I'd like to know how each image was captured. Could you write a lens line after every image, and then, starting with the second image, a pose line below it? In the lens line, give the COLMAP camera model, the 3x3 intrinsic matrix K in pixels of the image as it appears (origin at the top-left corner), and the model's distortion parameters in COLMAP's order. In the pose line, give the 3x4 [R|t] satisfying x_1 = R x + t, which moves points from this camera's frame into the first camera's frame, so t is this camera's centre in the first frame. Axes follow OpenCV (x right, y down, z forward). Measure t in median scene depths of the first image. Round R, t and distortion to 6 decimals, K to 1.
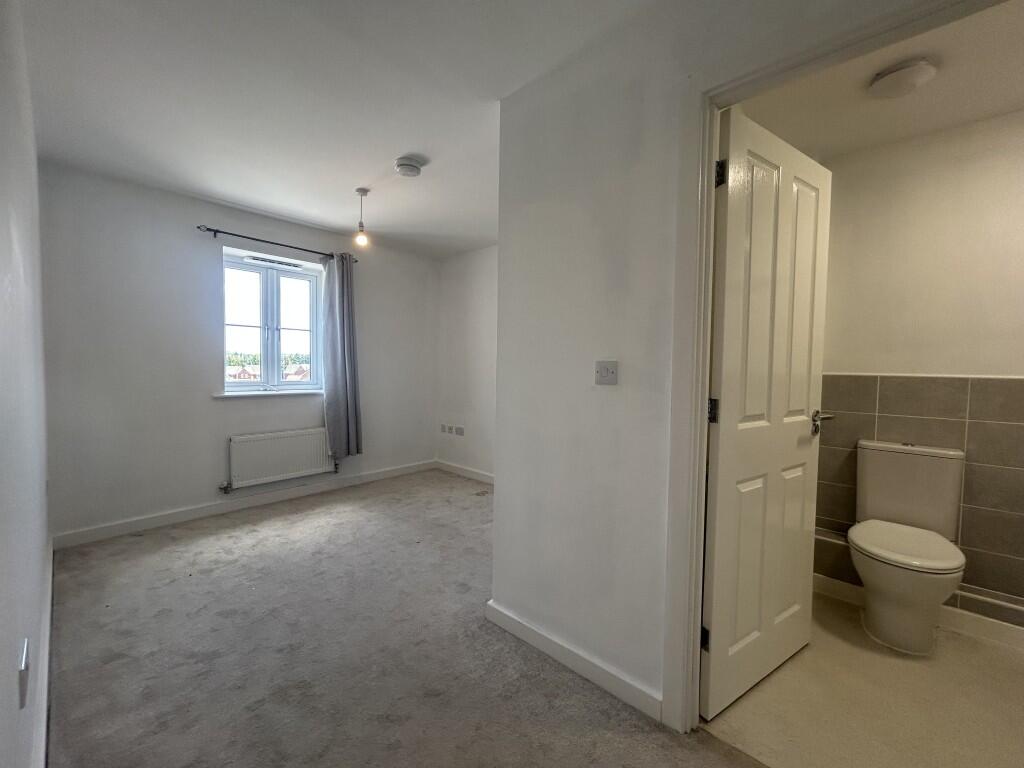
lens RADIAL K [[415.1, 0, 513.2], [0, 415.1, 378.8], [0, 0, 1]] dist [0.005727, -0.000071]
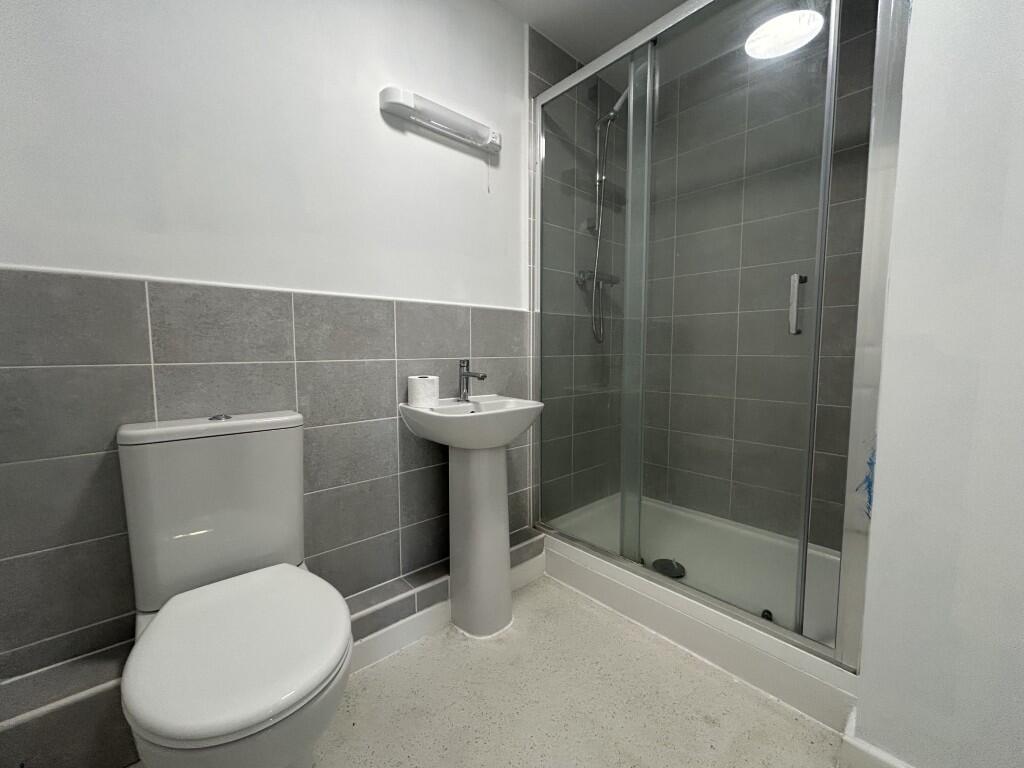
lens RADIAL K [[415.1, 0, 508.3], [0, 415.1, 385.5], [0, 0, 1]] dist [0.005727, -0.000071]
pose [[0.119308, -0.097047, 0.988103, 0.485329], [0.047633, 0.994625, 0.091936, 0.088265], [-0.991714, 0.036098, 0.123289, 0.582825]]
